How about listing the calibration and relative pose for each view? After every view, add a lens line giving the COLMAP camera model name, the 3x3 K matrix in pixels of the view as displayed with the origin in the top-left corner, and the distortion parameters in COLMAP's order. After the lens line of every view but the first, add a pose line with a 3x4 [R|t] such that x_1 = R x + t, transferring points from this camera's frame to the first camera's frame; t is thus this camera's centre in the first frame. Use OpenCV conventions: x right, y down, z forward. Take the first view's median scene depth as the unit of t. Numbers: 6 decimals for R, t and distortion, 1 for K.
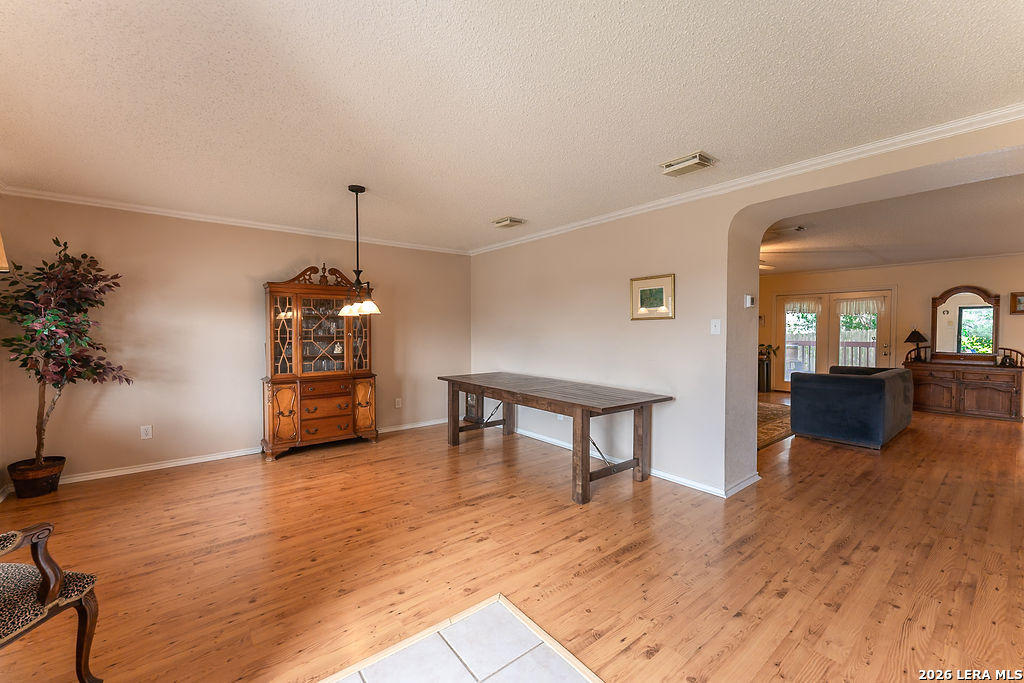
lens RADIAL K [[417.4, 0, 489.0], [0, 417.4, 337.4], [0, 0, 1]] dist [-0.002233, 0.000233]
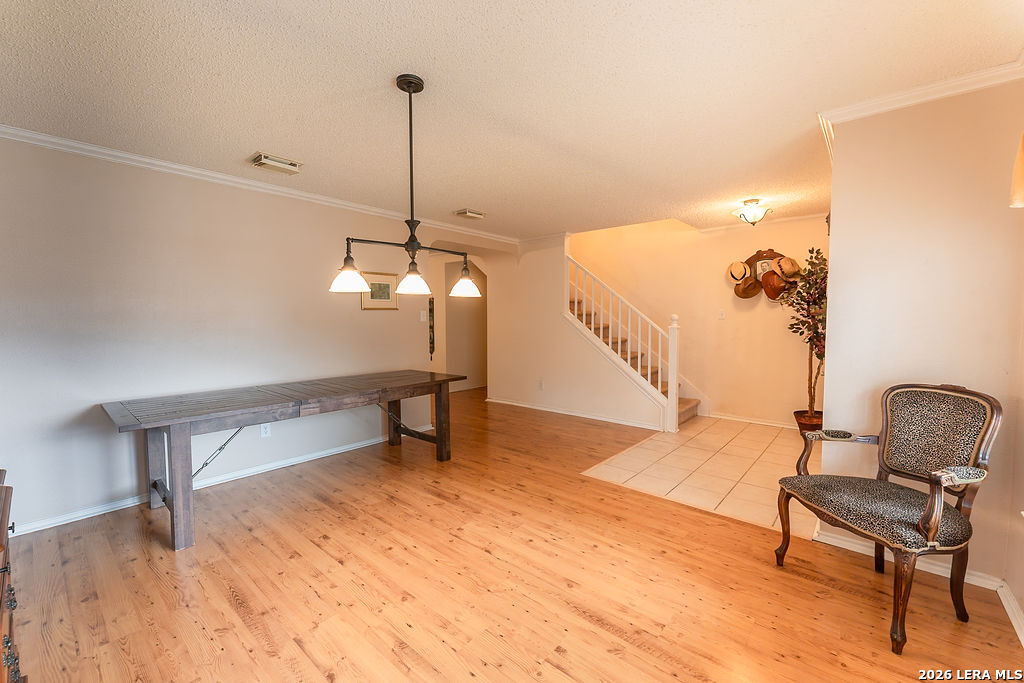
lens RADIAL K [[417.4, 0, 489.0], [0, 417.4, 337.4], [0, 0, 1]] dist [-0.002233, 0.000233]
pose [[-0.185956, -0.040444, 0.981725, -1.279503], [0.036690, 0.998170, 0.048071, -0.048091], [-0.981873, 0.044958, -0.184132, 1.325468]]
